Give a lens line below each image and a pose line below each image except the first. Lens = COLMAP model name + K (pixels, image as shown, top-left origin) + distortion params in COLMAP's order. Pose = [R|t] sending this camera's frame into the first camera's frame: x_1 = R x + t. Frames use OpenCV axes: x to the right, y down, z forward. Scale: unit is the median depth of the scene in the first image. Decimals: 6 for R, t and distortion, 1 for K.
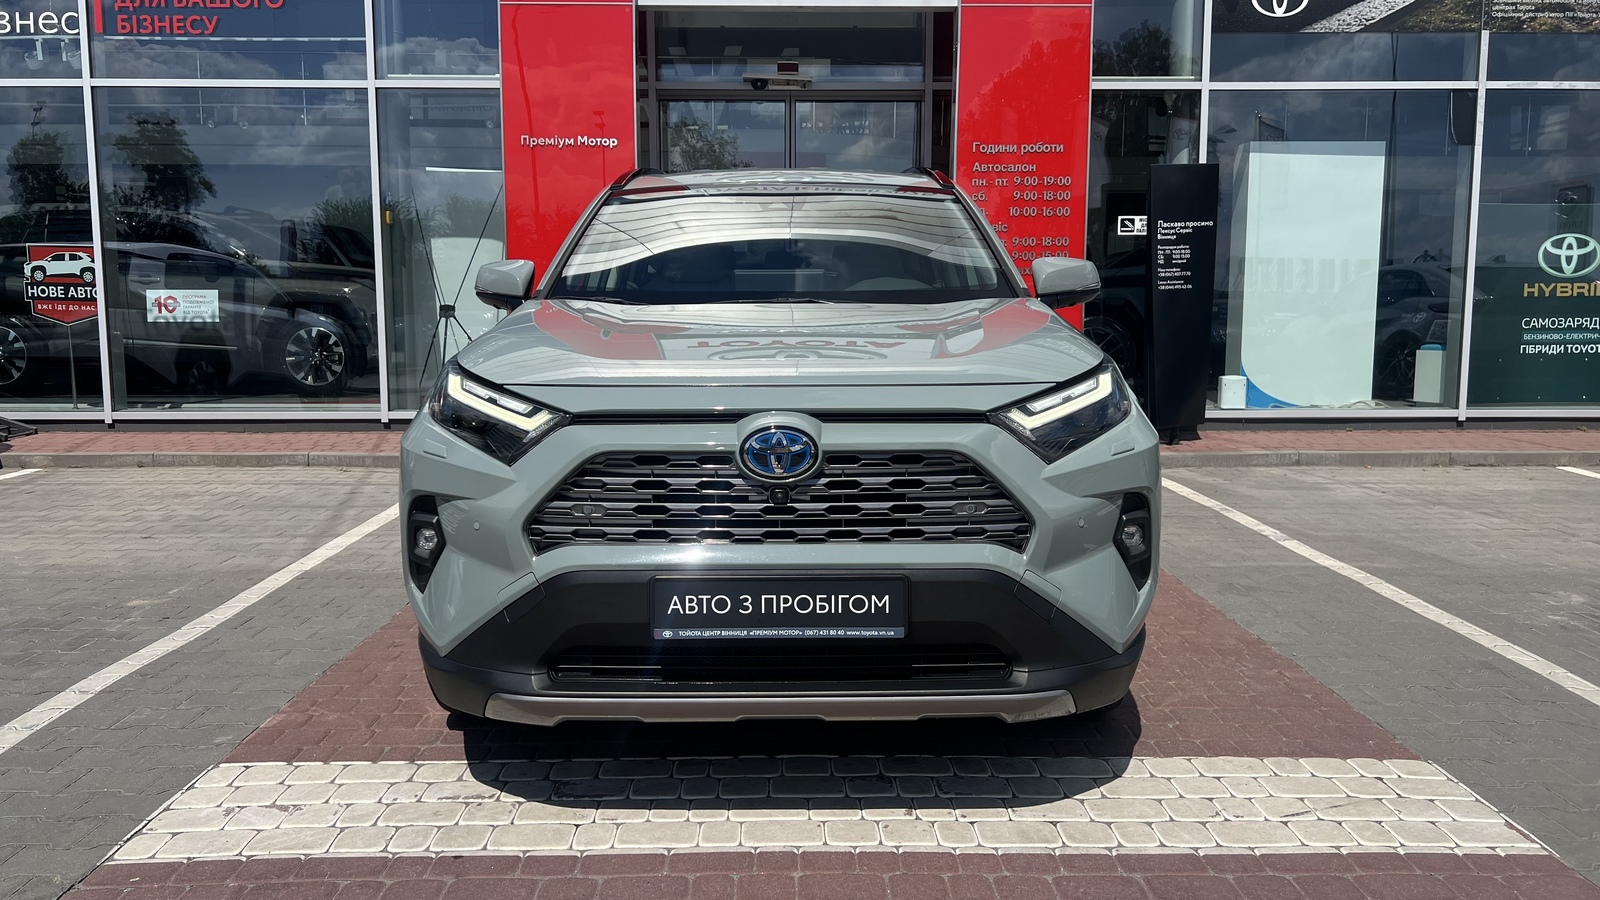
lens RADIAL K [[1225.7, 0, 795.1], [0, 1225.7, 440.1], [0, 0, 1]] dist [0.046338, -0.052031]
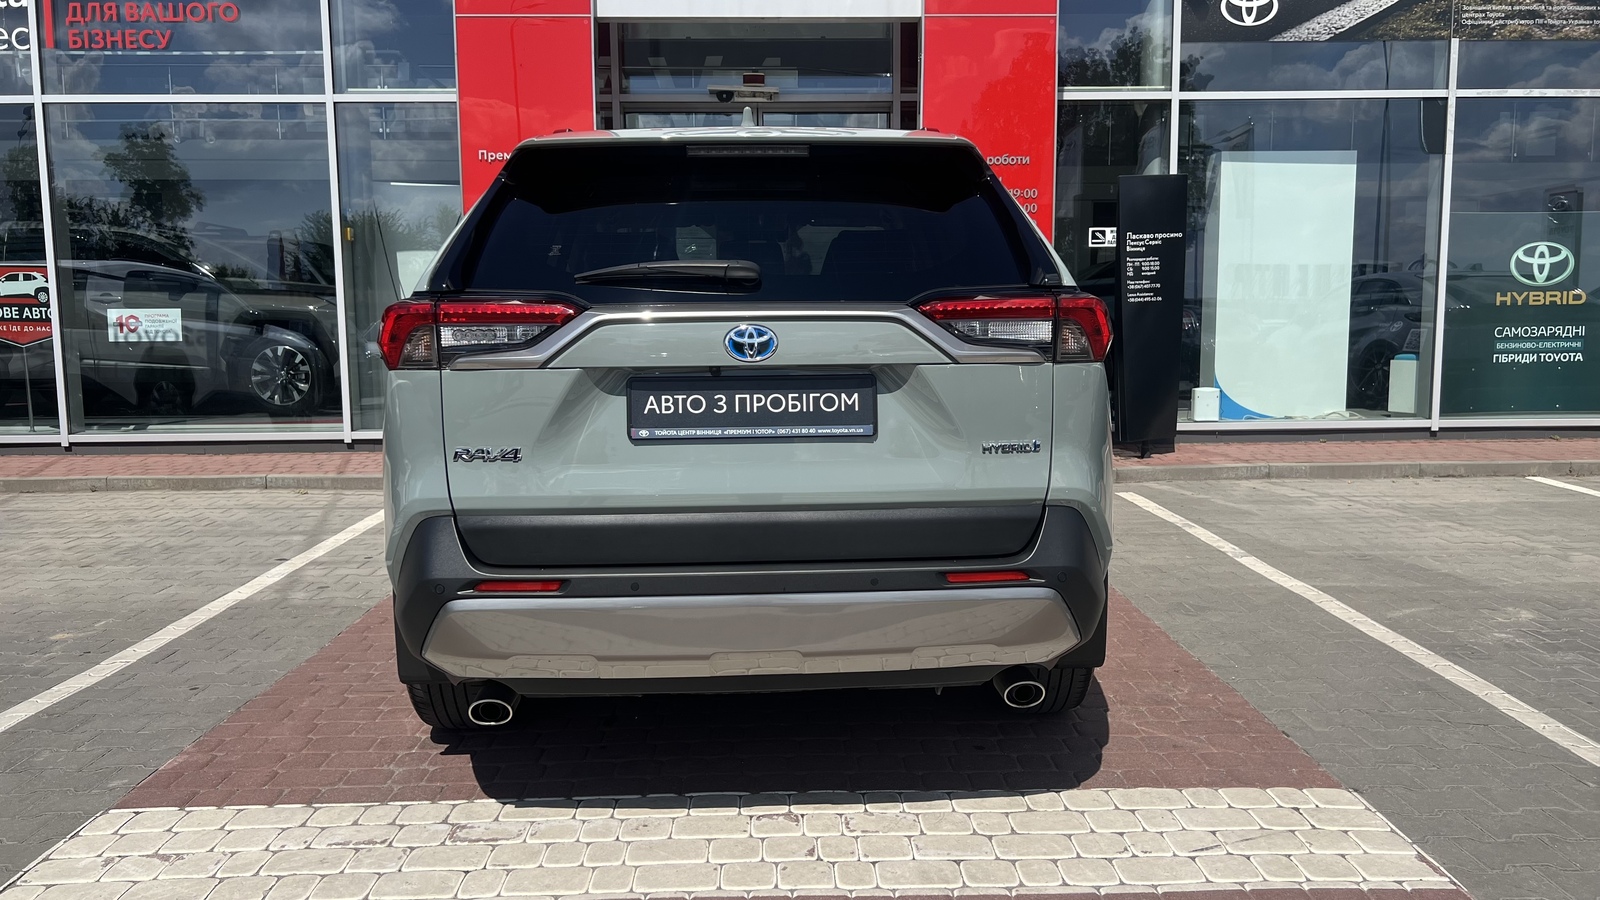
lens RADIAL K [[1230.5, 0, 815.9], [0, 1230.5, 457.1], [0, 0, 1]] dist [0.039616, -0.042208]
pose [[0.999868, -0.009596, 0.013113, 0.033207], [0.009519, 0.999937, 0.005938, -0.006379], [-0.013169, -0.005812, 0.999896, 0.009204]]
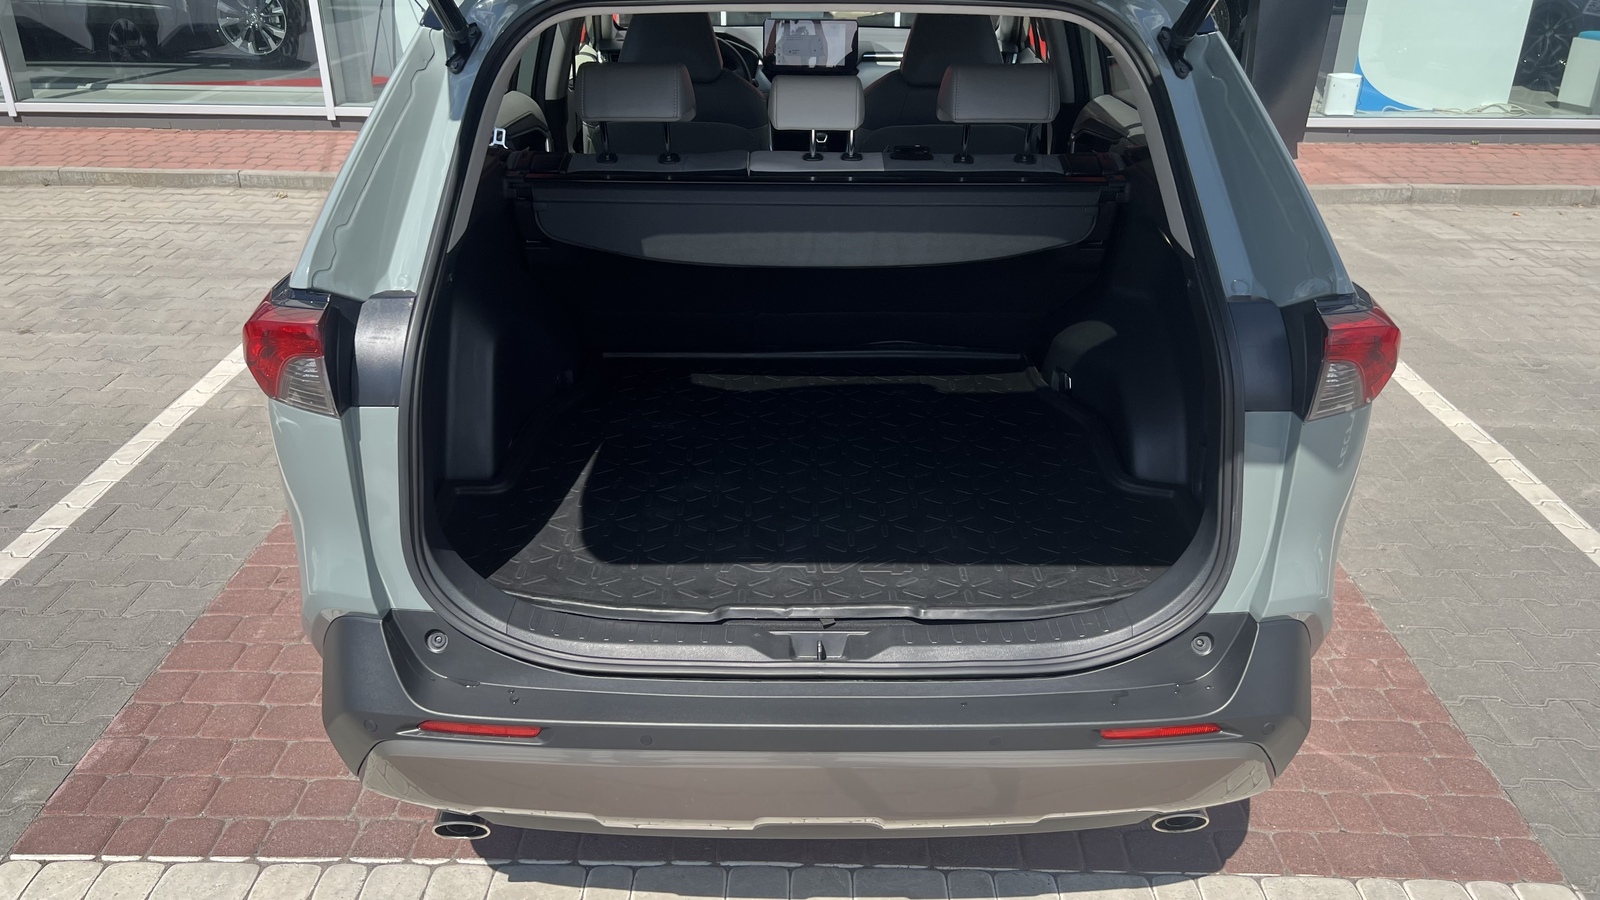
lens RADIAL K [[1227.0, 0, 807.6], [0, 1227.0, 458.3], [0, 0, 1]] dist [0.037366, -0.037320]
pose [[0.999592, 0.019905, -0.020505, 0.021349], [-0.011834, 0.941434, 0.336988, -0.103753], [0.026012, -0.336608, 0.941285, 0.153348]]
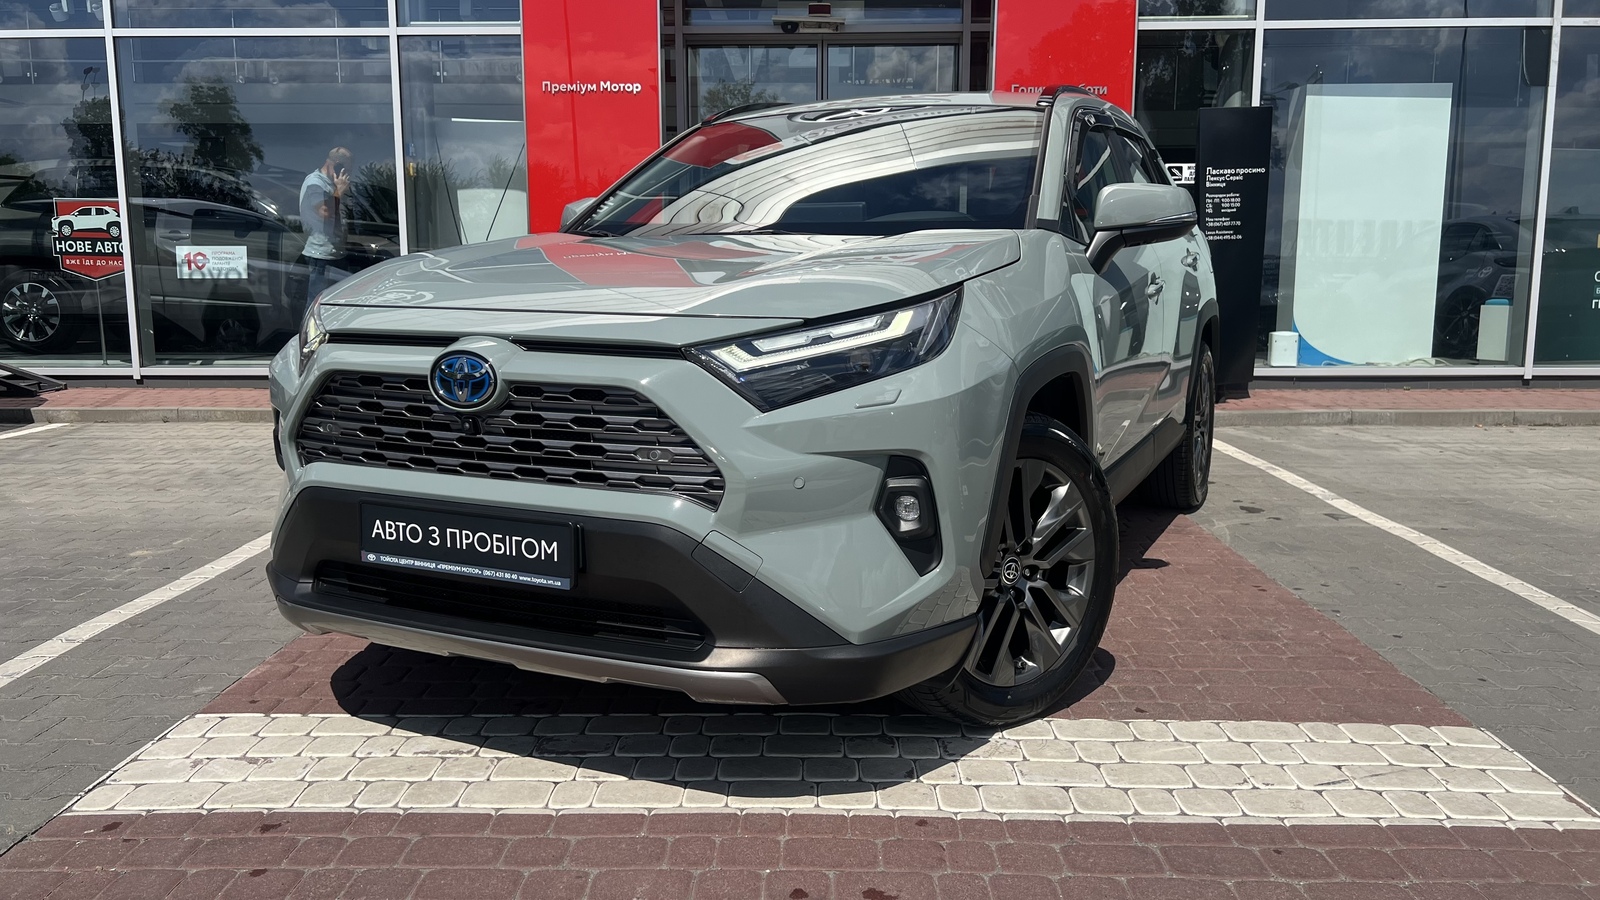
lens RADIAL K [[1228.5, 0, 791.4], [0, 1228.5, 452.4], [0, 0, 1]] dist [0.045862, -0.053535]
pose [[0.999165, 0.004192, -0.040632, 0.015221], [-0.002723, 0.999343, 0.036136, 0.009450], [0.040757, -0.035995, 0.998521, 0.027506]]
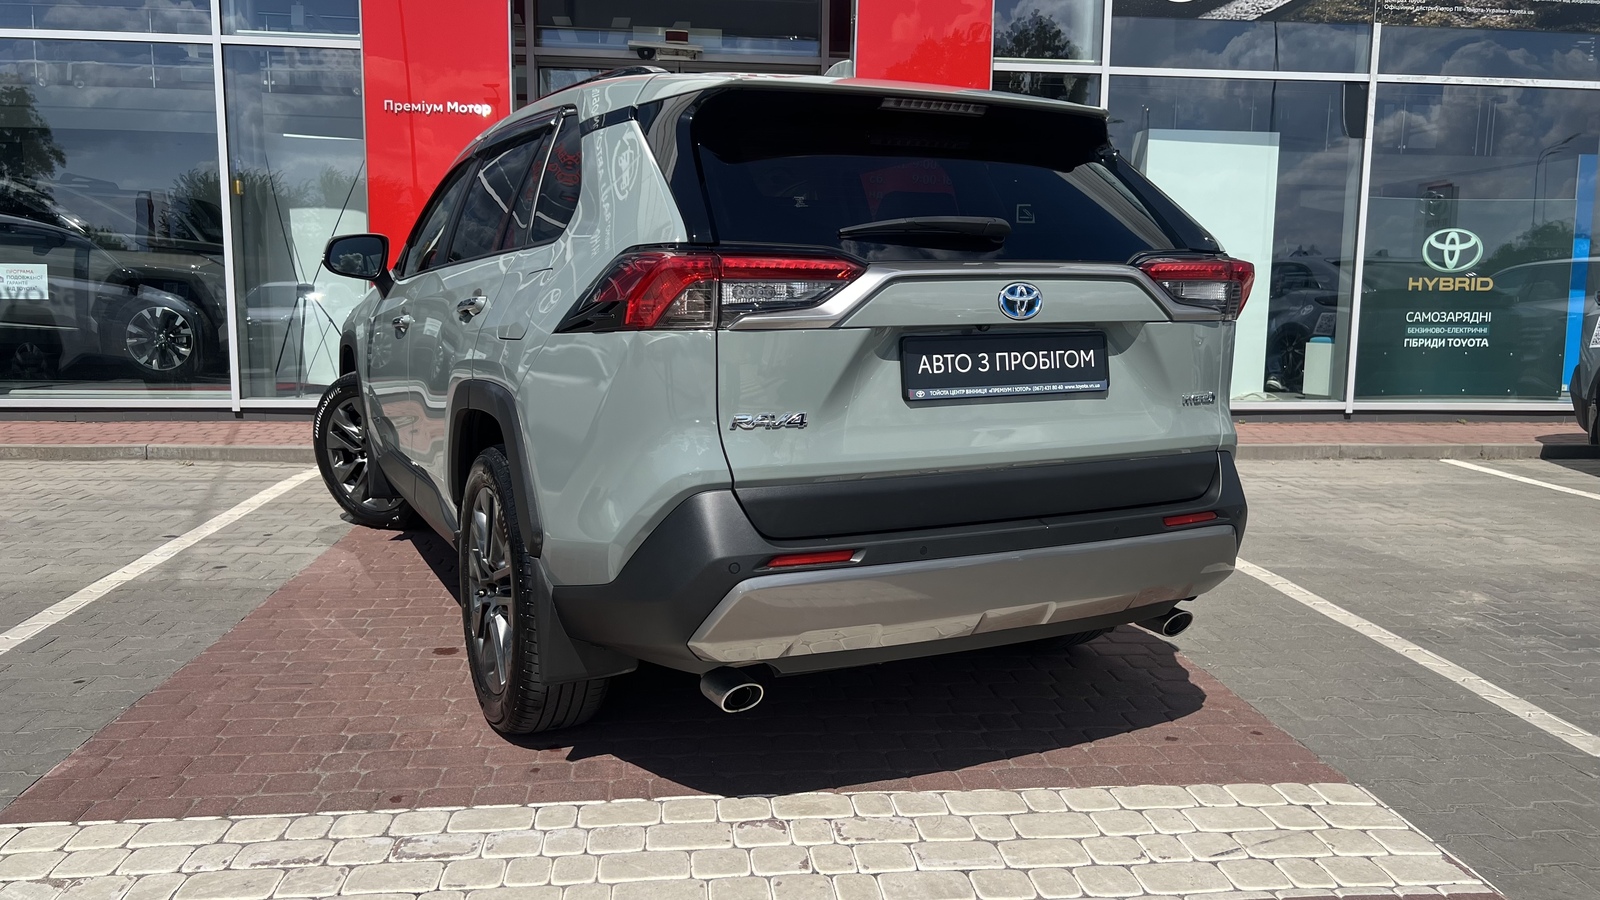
lens RADIAL K [[1227.0, 0, 807.6], [0, 1227.0, 458.3], [0, 0, 1]] dist [0.037366, -0.037320]
pose [[0.995379, -0.000271, 0.096022, 0.003838], [-0.002174, 0.999676, 0.025360, -0.004379], [-0.095998, -0.025452, 0.995056, 0.049082]]
